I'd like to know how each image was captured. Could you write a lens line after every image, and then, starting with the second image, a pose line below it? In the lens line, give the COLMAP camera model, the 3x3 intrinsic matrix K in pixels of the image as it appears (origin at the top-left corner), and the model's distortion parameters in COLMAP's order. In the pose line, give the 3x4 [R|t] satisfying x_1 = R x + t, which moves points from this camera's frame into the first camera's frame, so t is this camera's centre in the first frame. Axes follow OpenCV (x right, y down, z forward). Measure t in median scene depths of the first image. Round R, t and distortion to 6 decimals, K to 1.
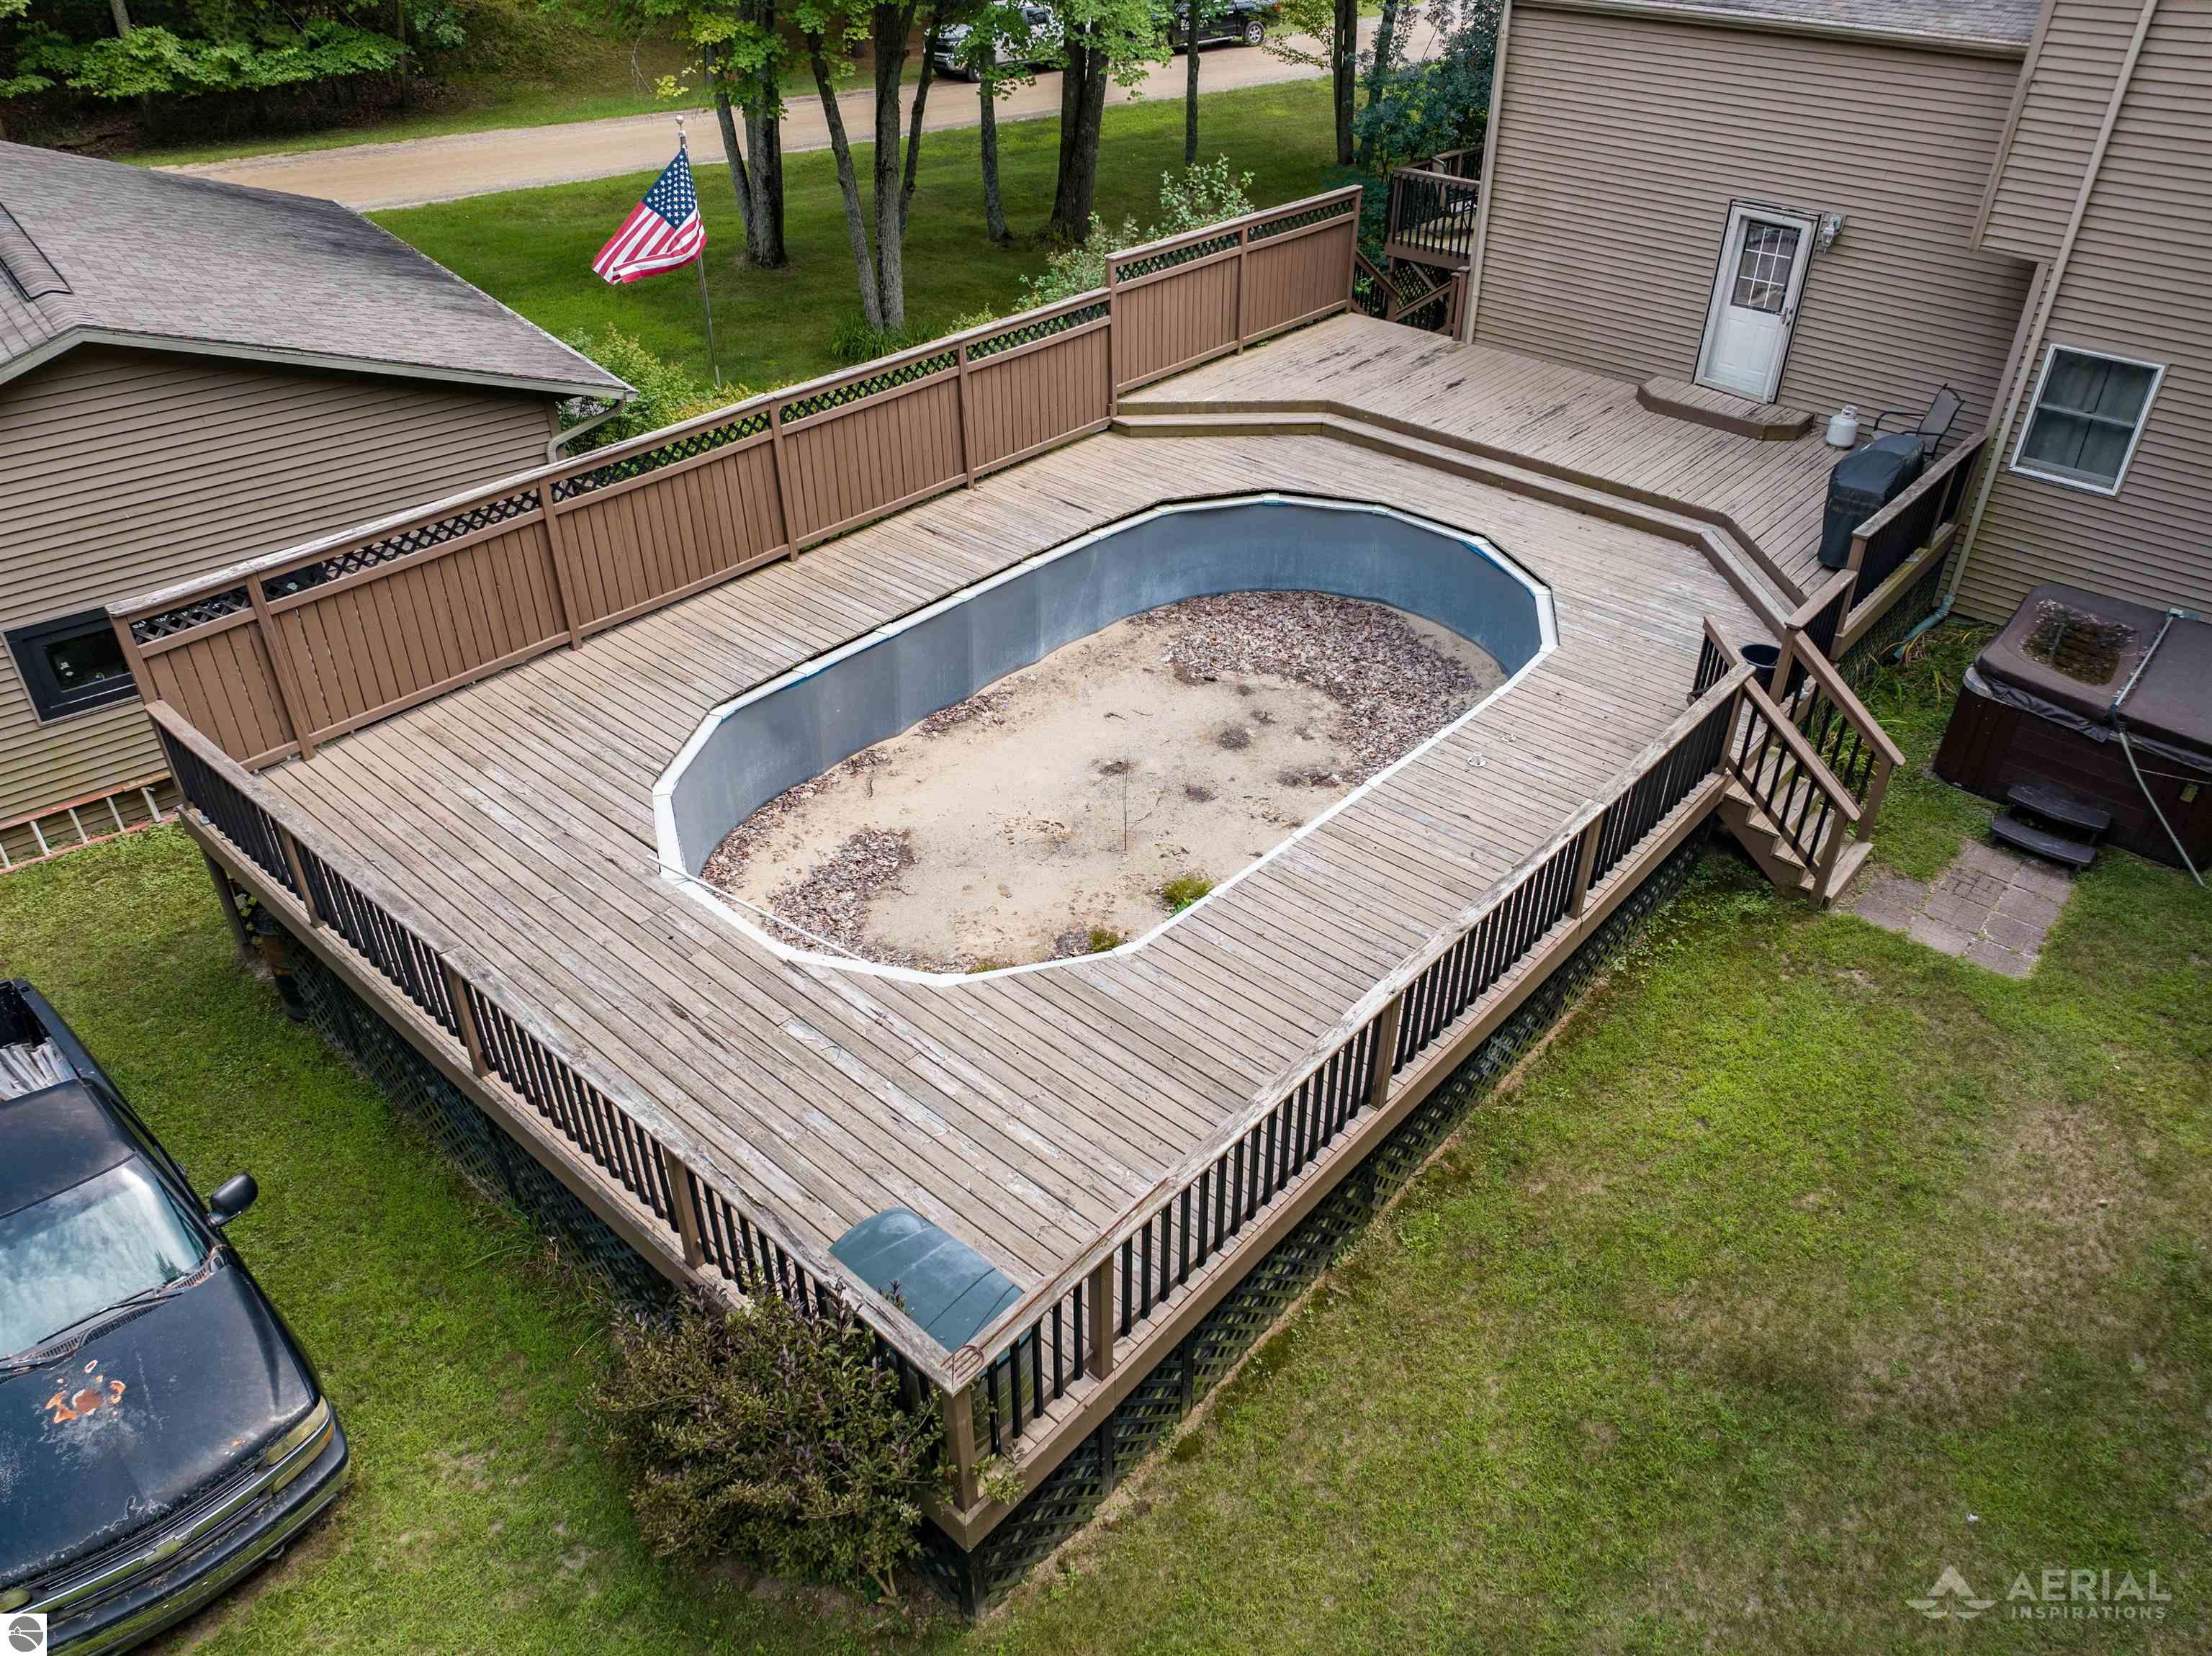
lens RADIAL K [[1578.7, 0, 1106.0], [0, 1578.7, 828.0], [0, 0, 1]] dist [-0.047296, -0.001300]
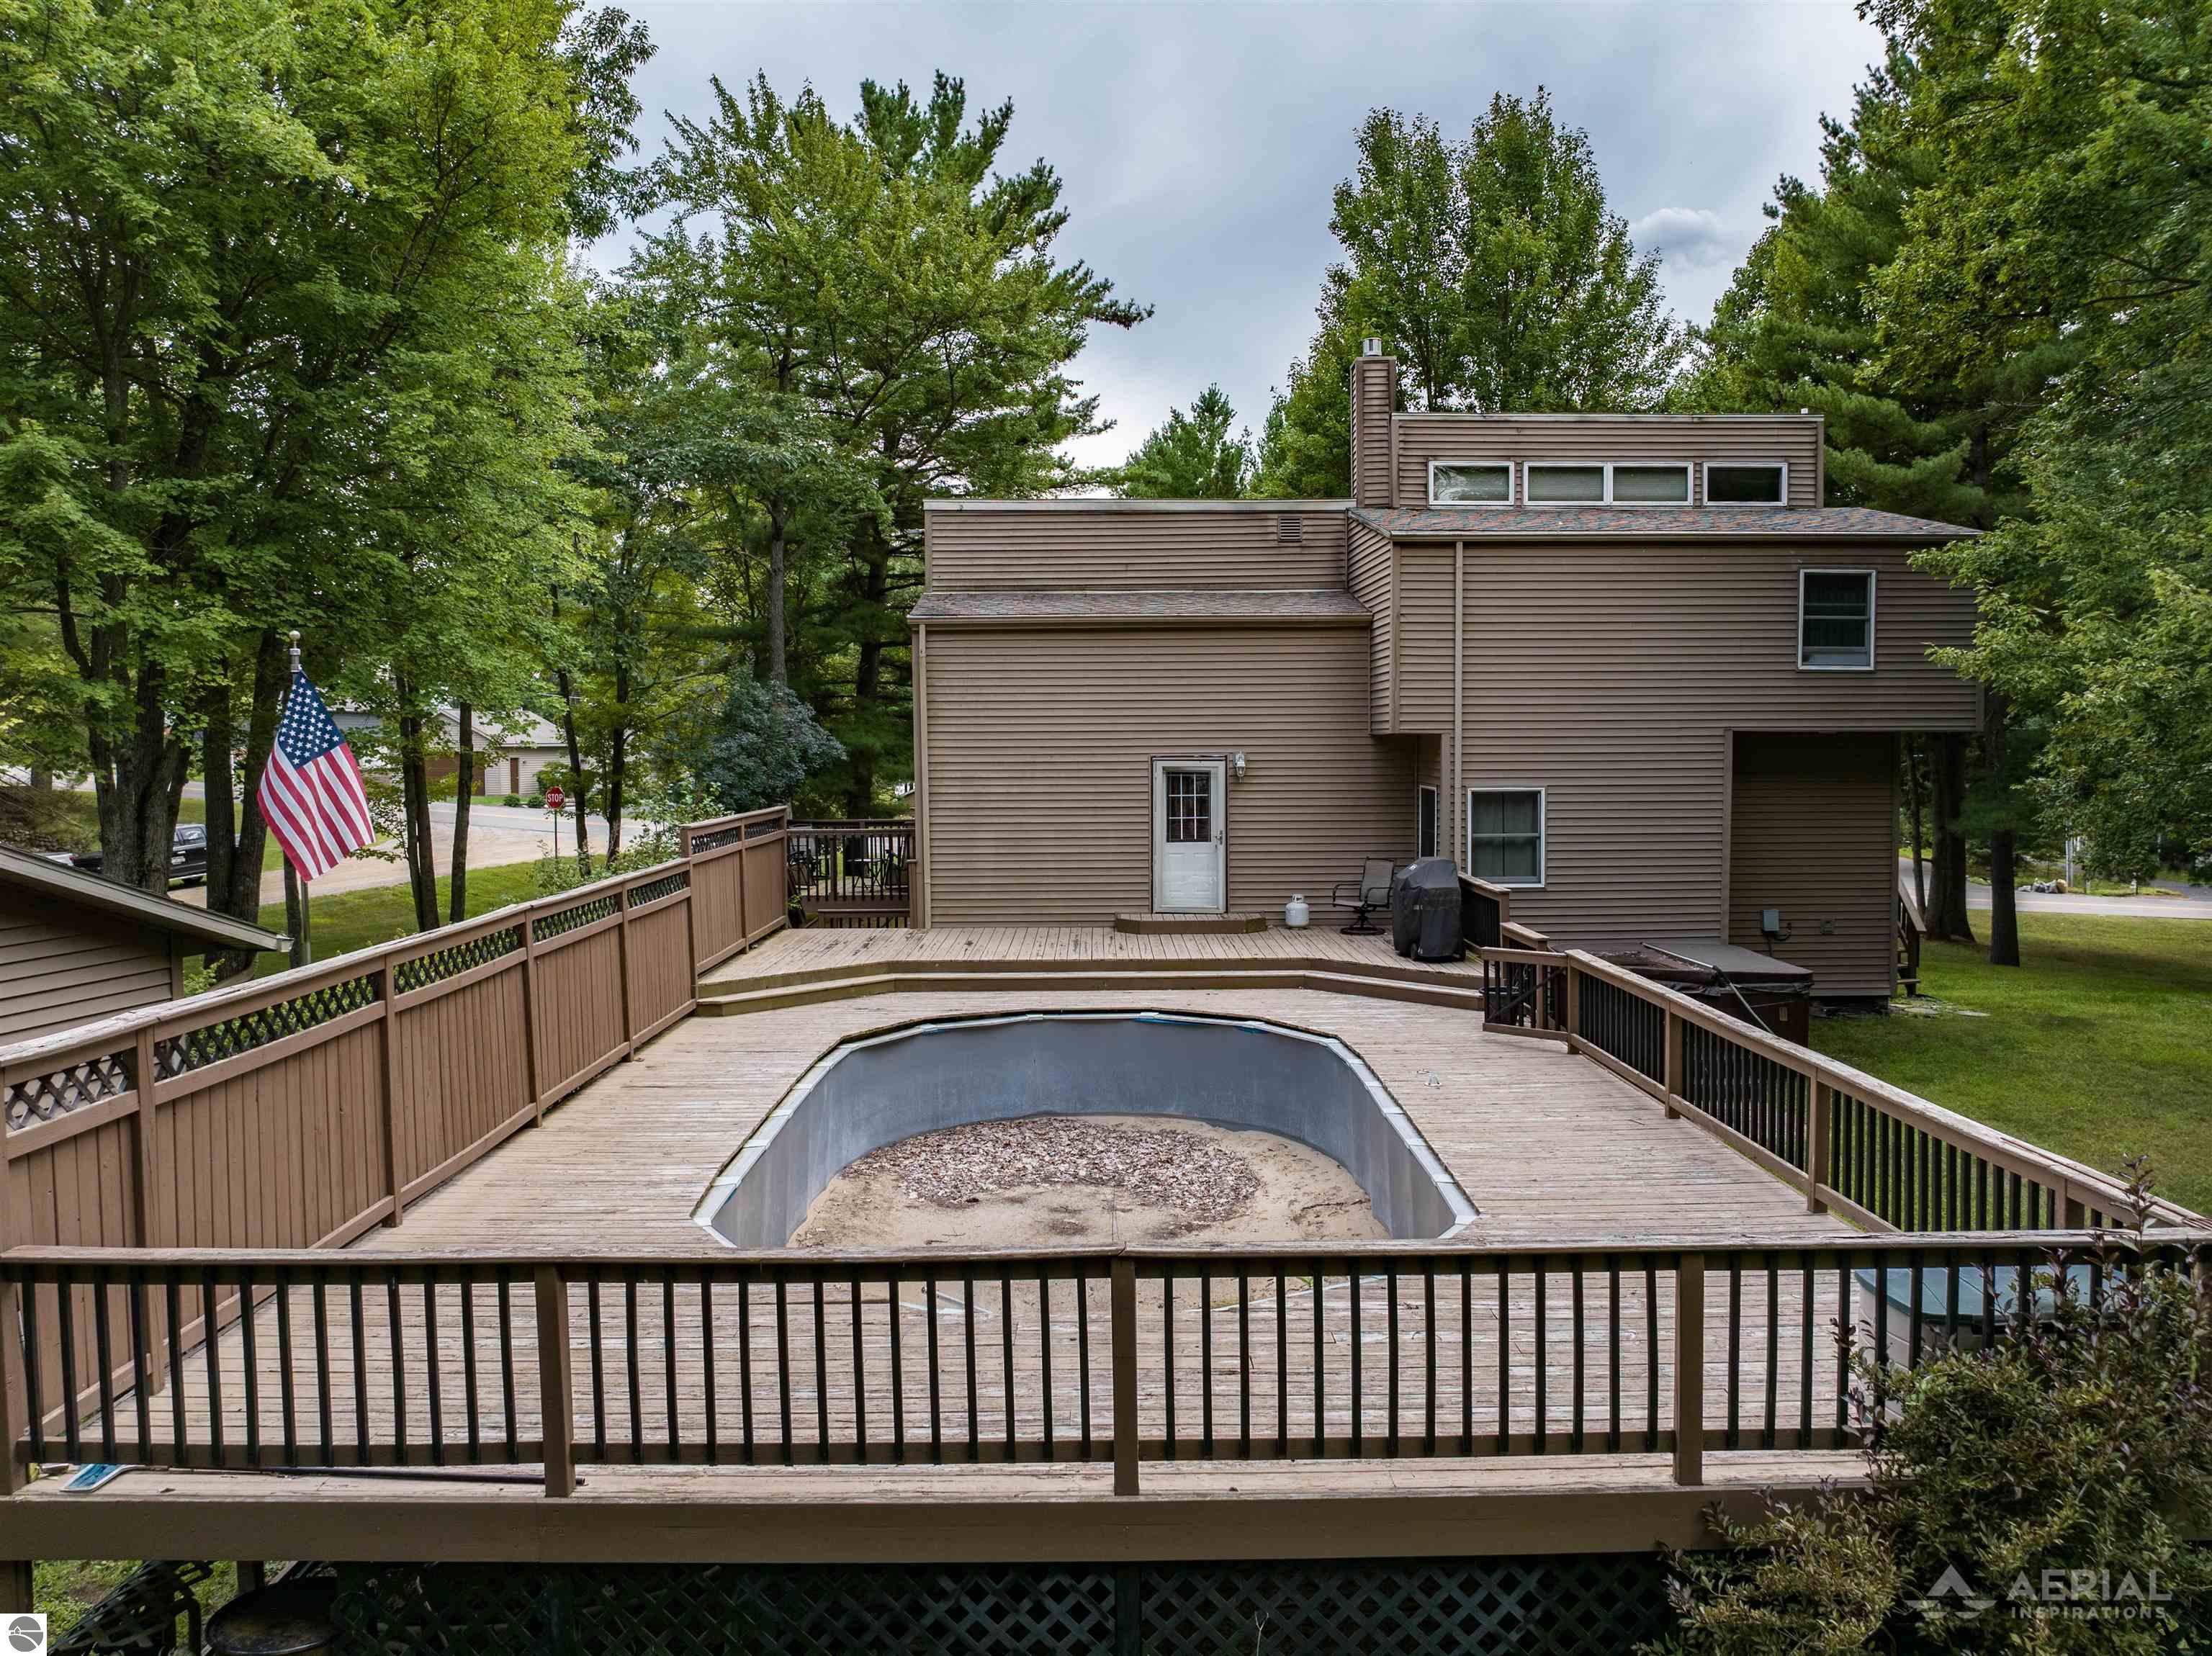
lens RADIAL K [[1578.7, 0, 1106.0], [0, 1578.7, 828.0], [0, 0, 1]] dist [-0.047296, -0.001300]
pose [[0.742392, -0.043604, 0.668545, -0.441329], [0.385574, 0.843866, -0.373126, 0.084320], [-0.547893, 0.534779, 0.643292, 0.261457]]
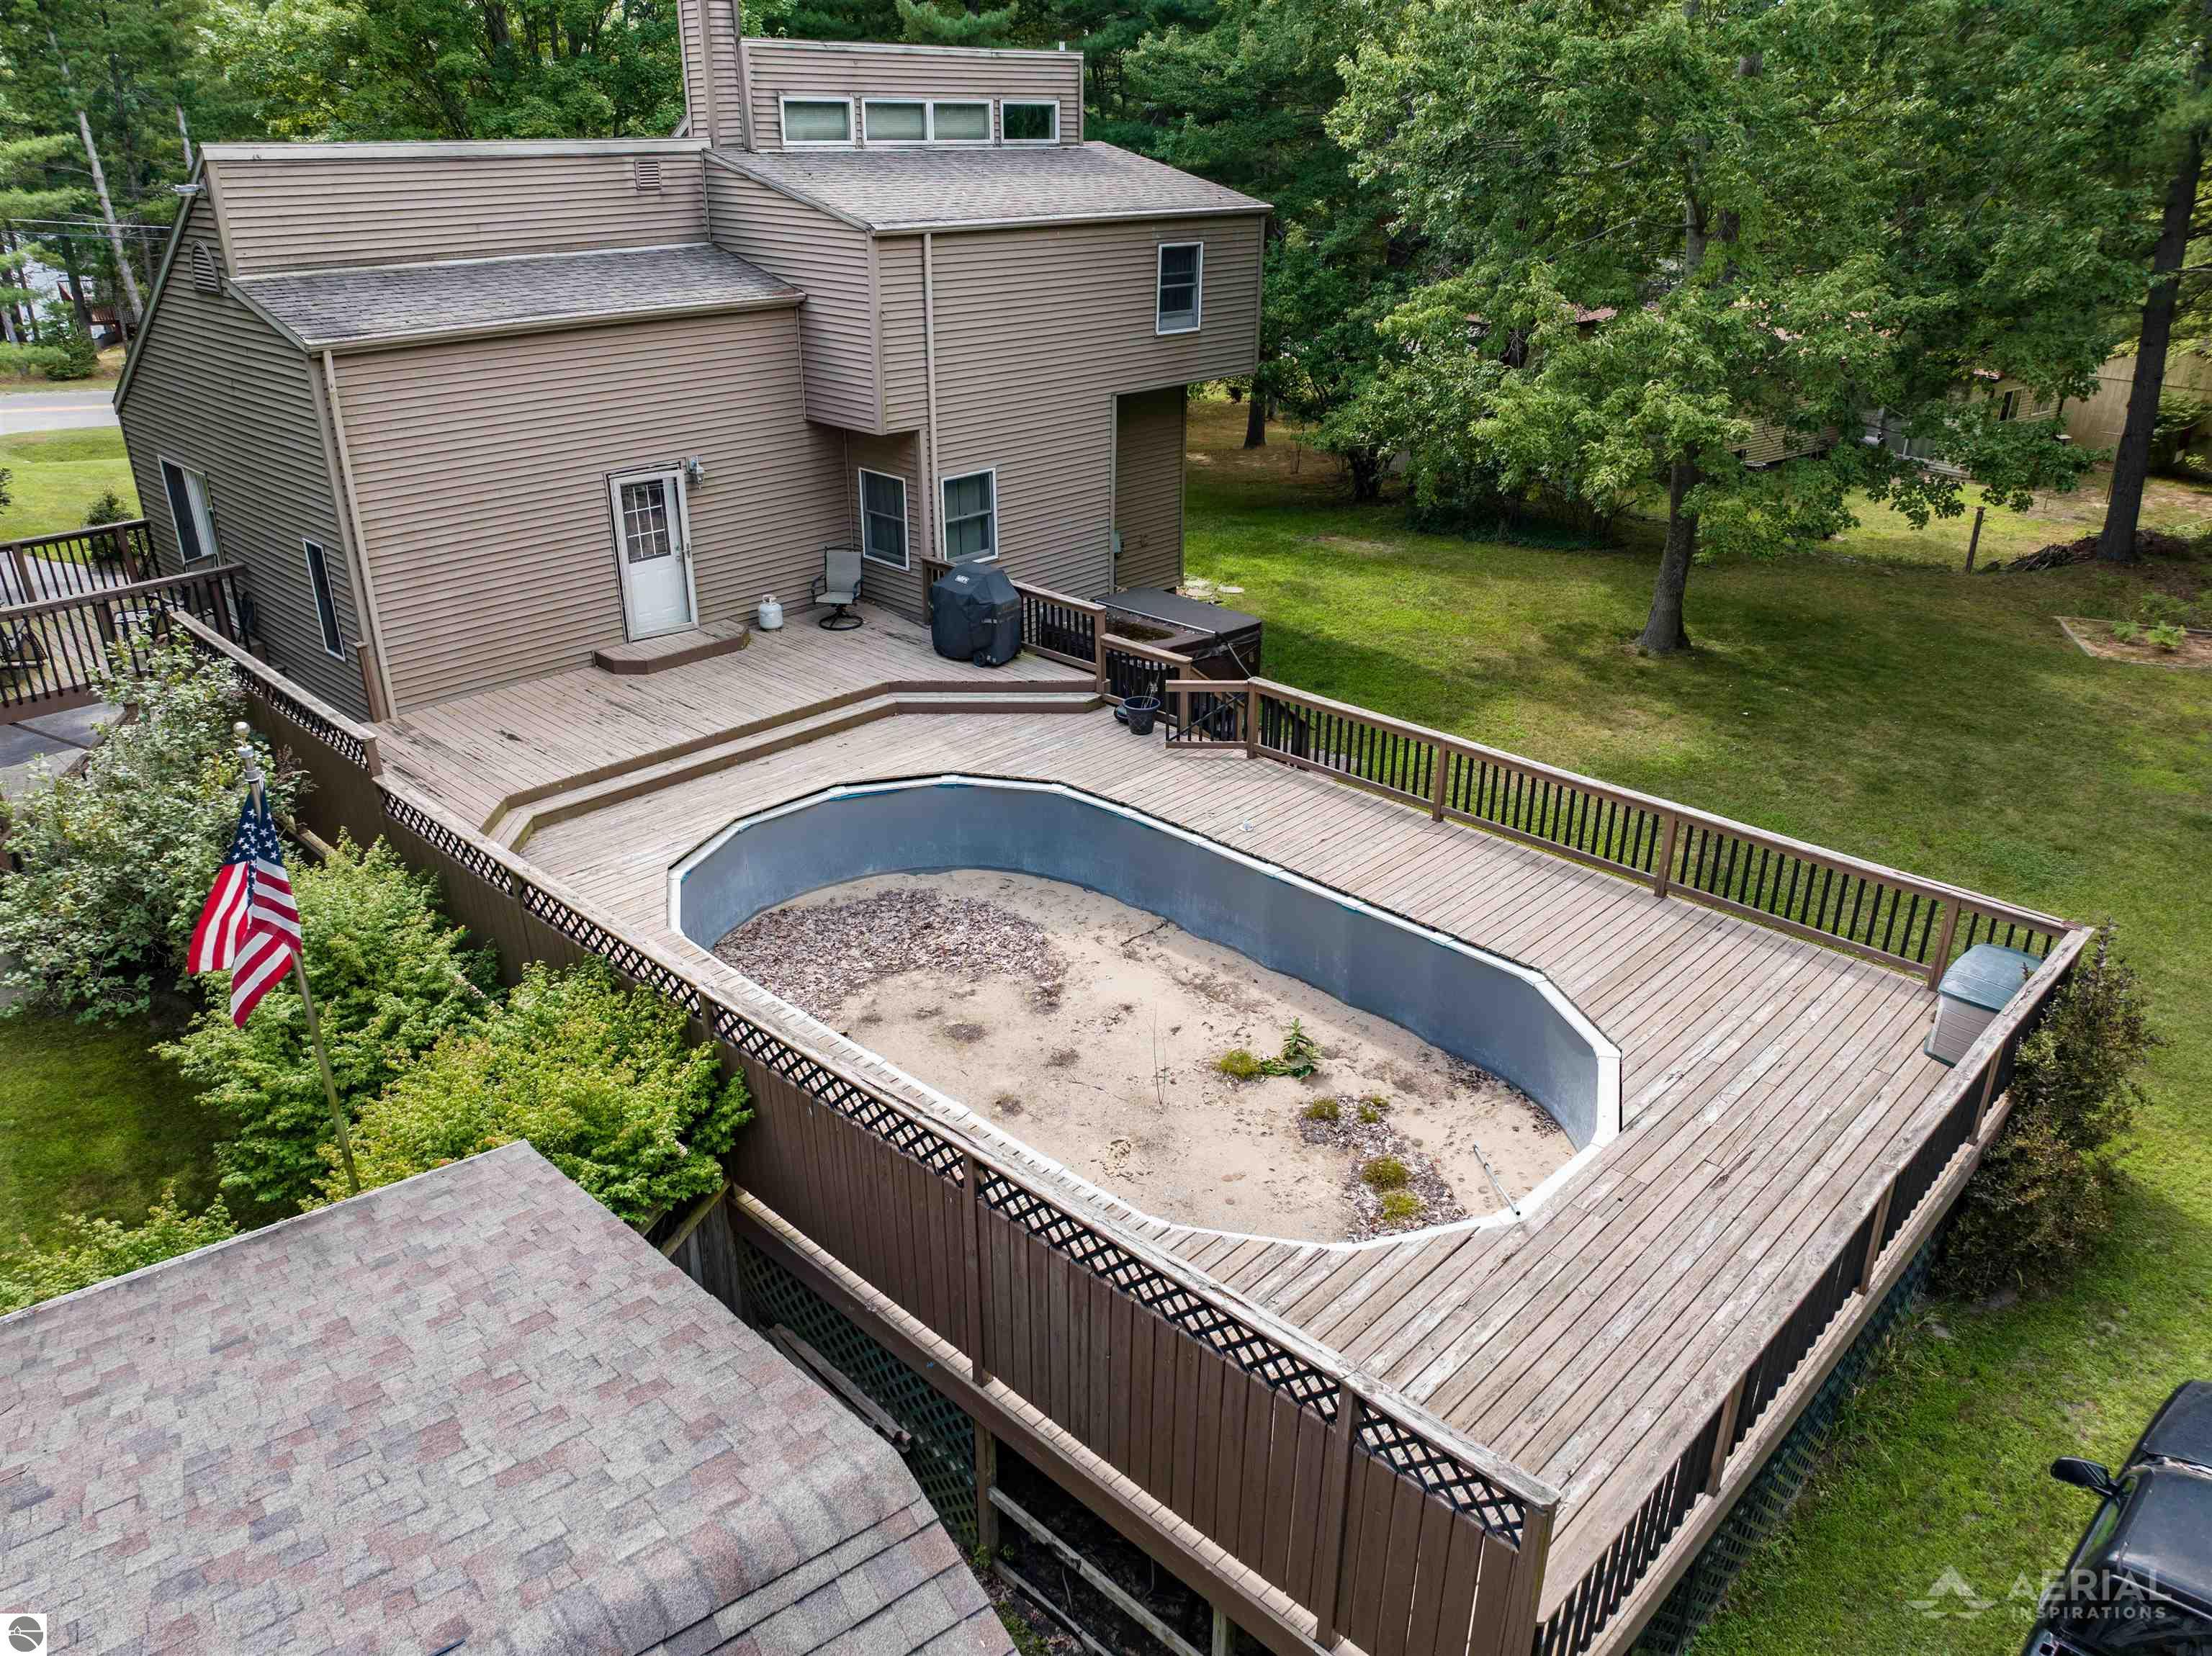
lens RADIAL K [[1578.7, 0, 1106.0], [0, 1578.7, 828.0], [0, 0, 1]] dist [-0.047296, -0.001300]
pose [[0.030342, -0.419350, 0.907318, -0.674748], [0.557542, 0.760499, 0.332847, -0.386574], [-0.829594, 0.495769, 0.256880, 0.553565]]
